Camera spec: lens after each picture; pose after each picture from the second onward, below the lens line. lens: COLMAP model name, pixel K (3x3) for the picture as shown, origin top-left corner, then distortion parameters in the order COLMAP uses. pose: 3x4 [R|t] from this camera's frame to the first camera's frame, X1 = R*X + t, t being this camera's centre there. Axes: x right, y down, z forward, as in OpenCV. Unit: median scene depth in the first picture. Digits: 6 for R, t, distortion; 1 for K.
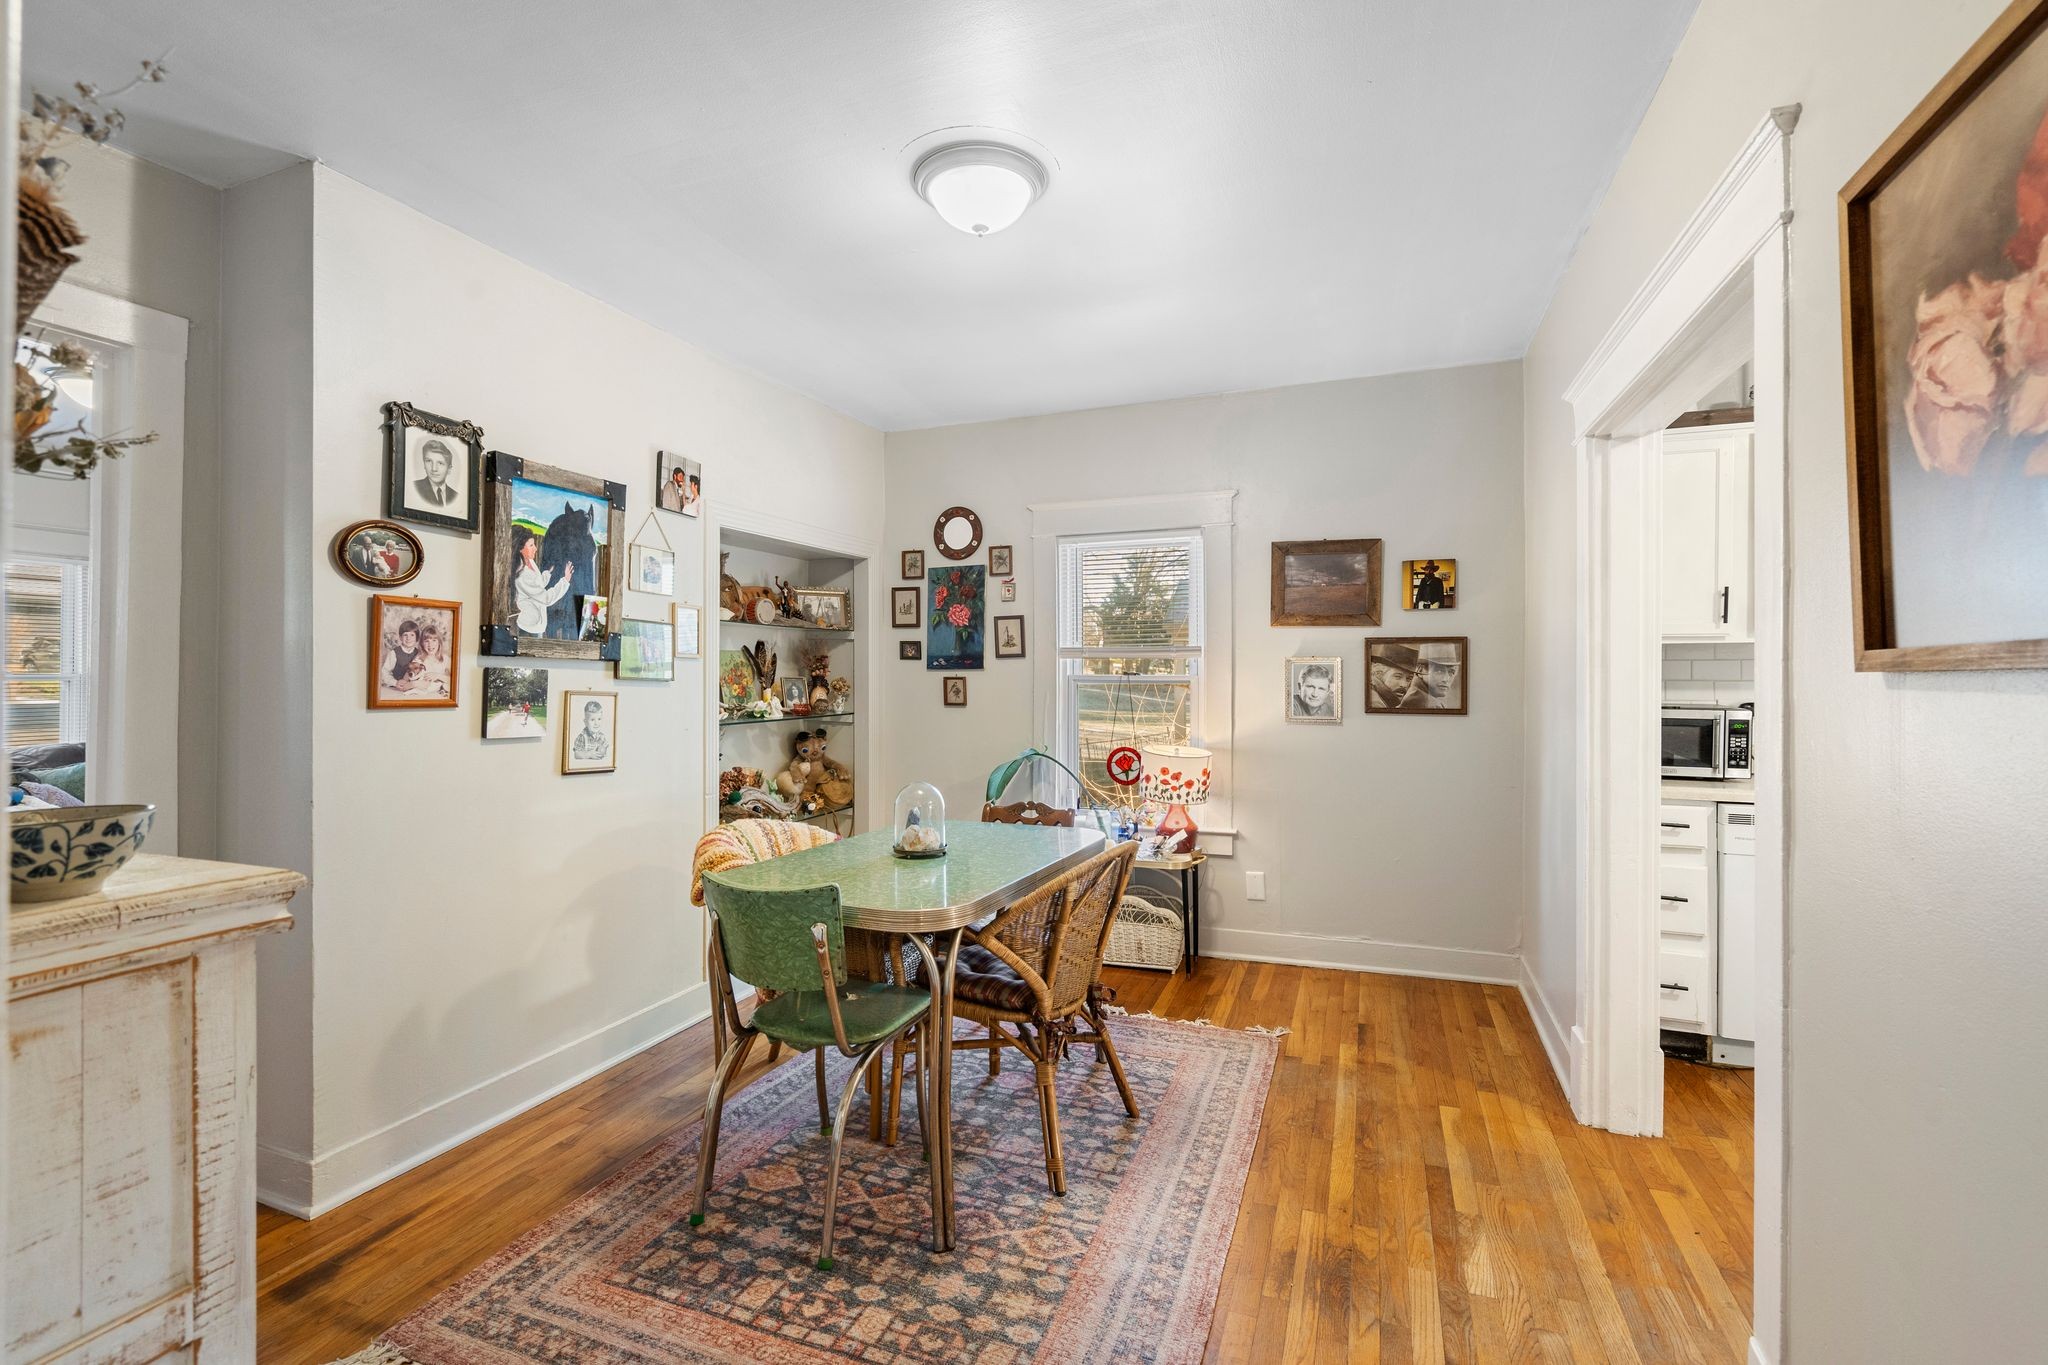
lens RADIAL K [[907.5, 0, 990.9], [0, 907.5, 673.5], [0, 0, 1]] dist [-0.002463, 0.000011]
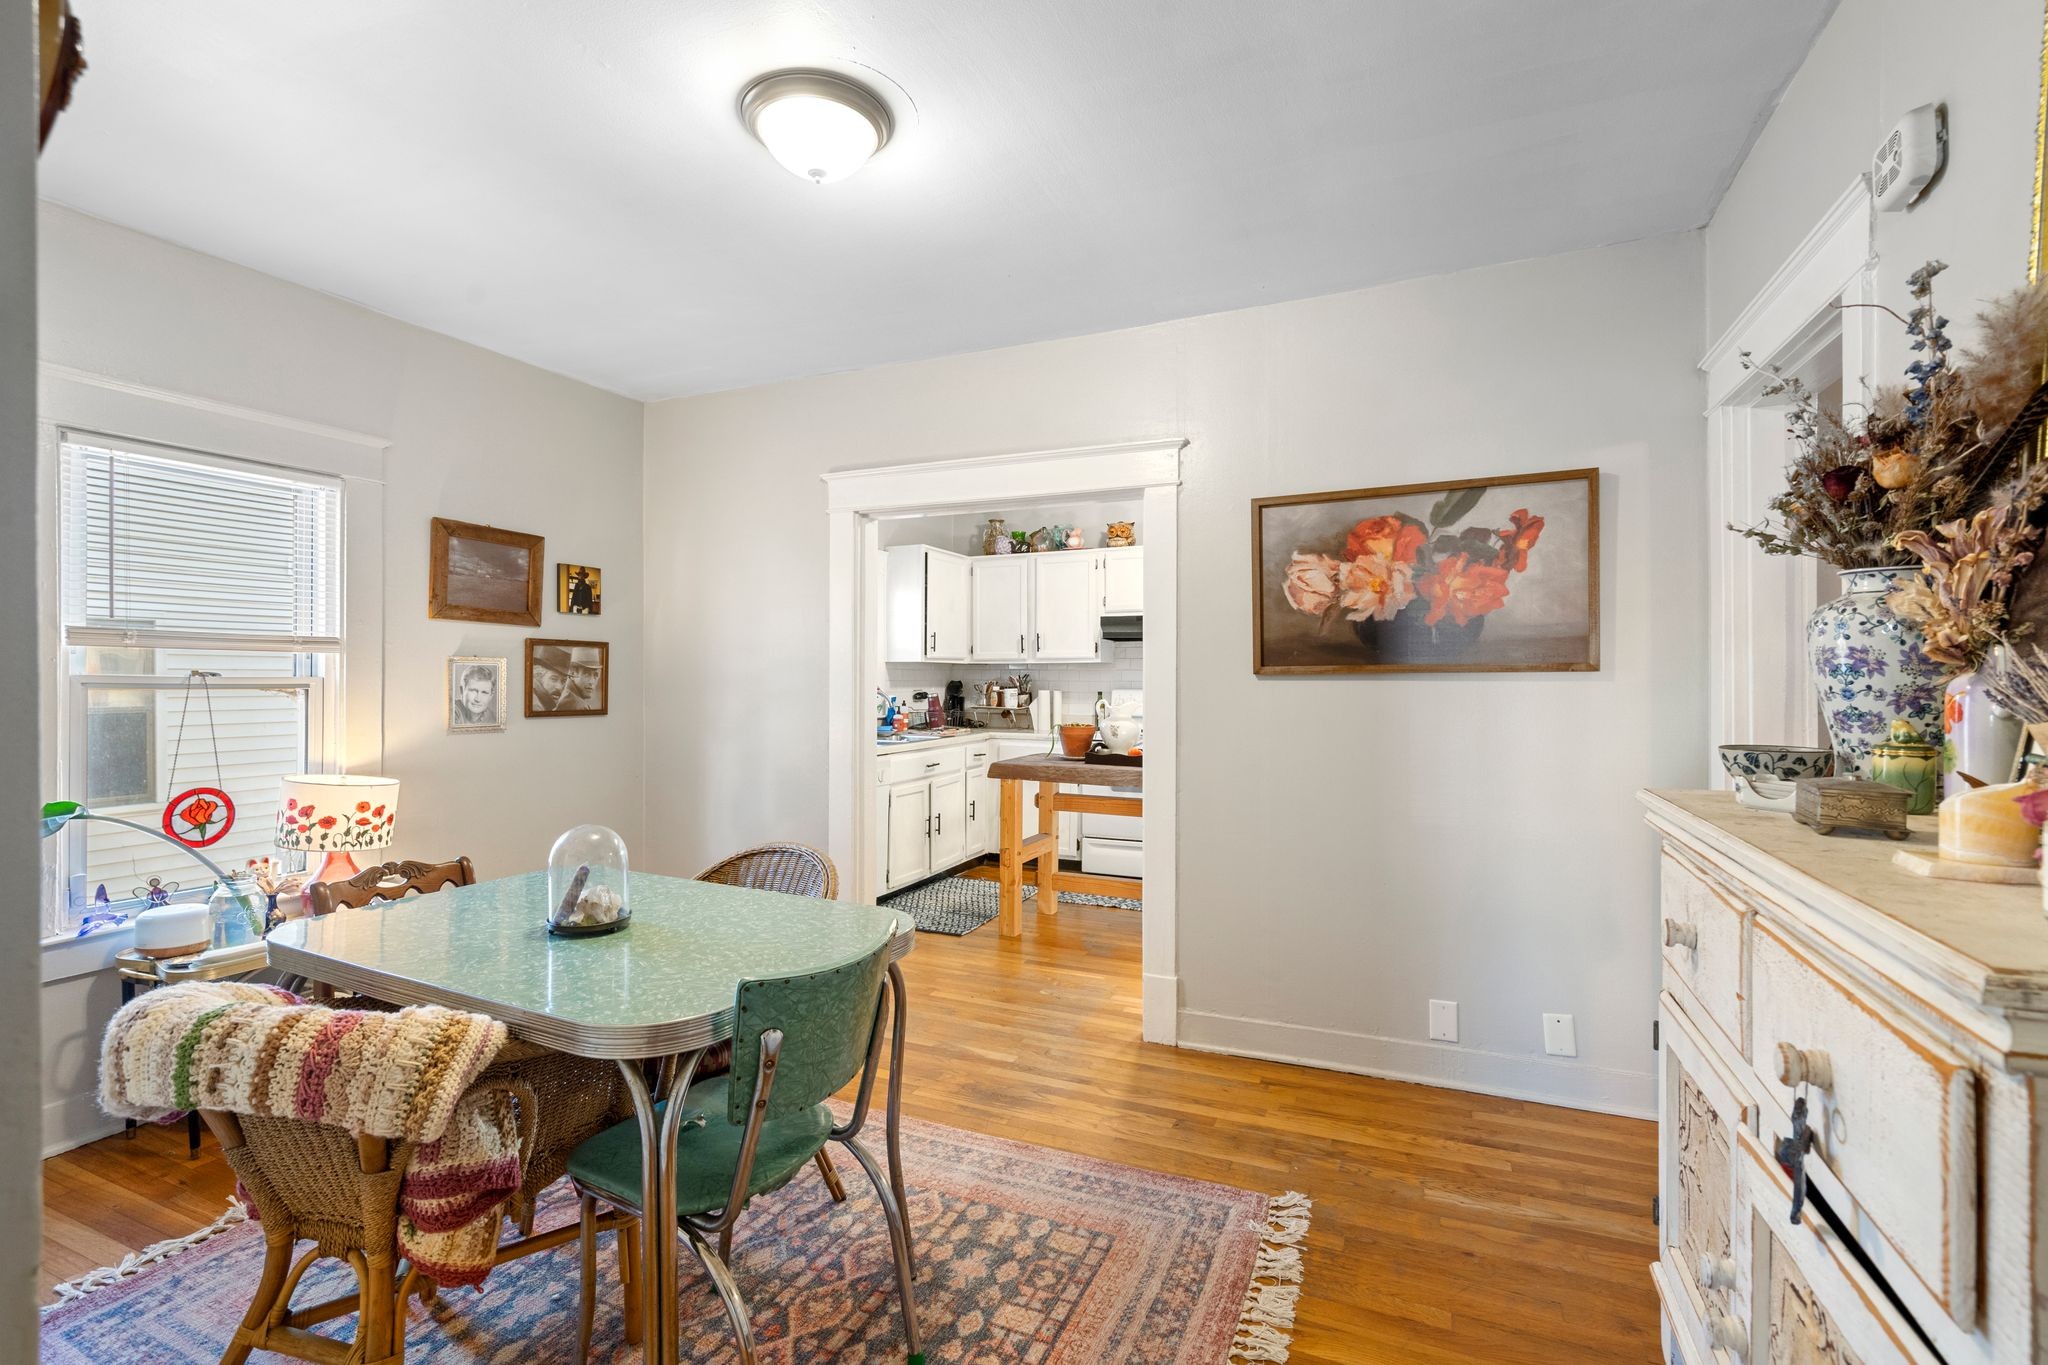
lens RADIAL K [[933.4, 0, 1018.6], [0, 933.4, 680.4], [0, 0, 1]] dist [-0.001661, 0.000912]
pose [[0.047055, 0.003865, 0.998885, -0.550248], [-0.000695, 0.999992, -0.003836, 0.008416], [-0.998892, -0.000514, 0.047057, 0.449904]]
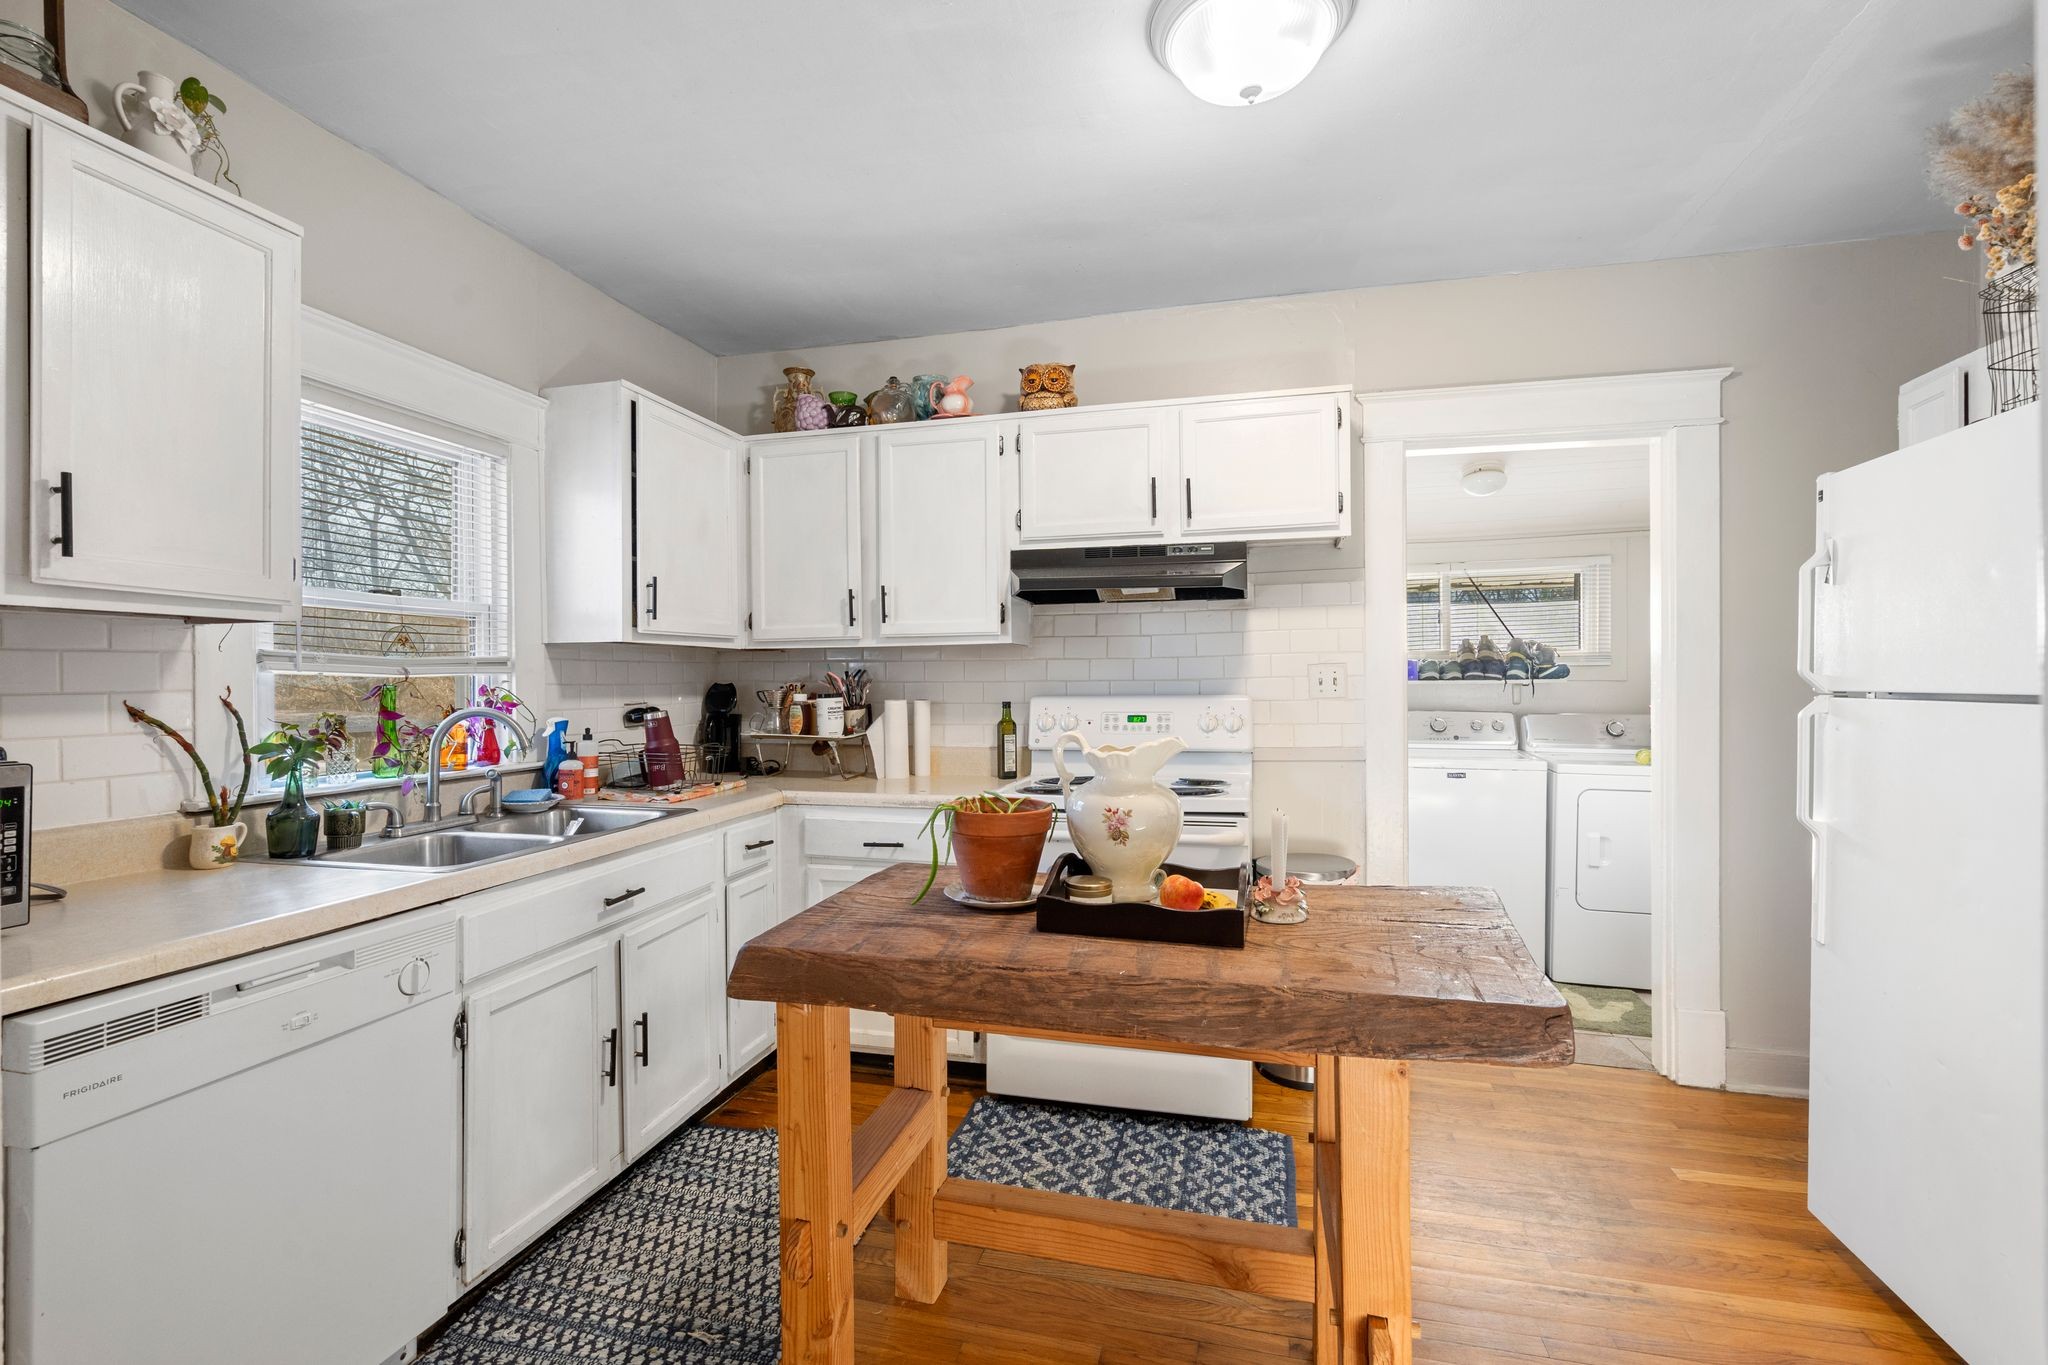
lens RADIAL K [[949.2, 0, 1008.3], [0, 949.2, 687.3], [0, 0, 1]] dist [-0.025957, 0.017905]
pose [[-0.110731, -0.002493, 0.993847, 0.299881], [0.009911, 0.999944, 0.003612, 0.005931], [-0.993801, 0.010250, -0.110701, 0.478435]]
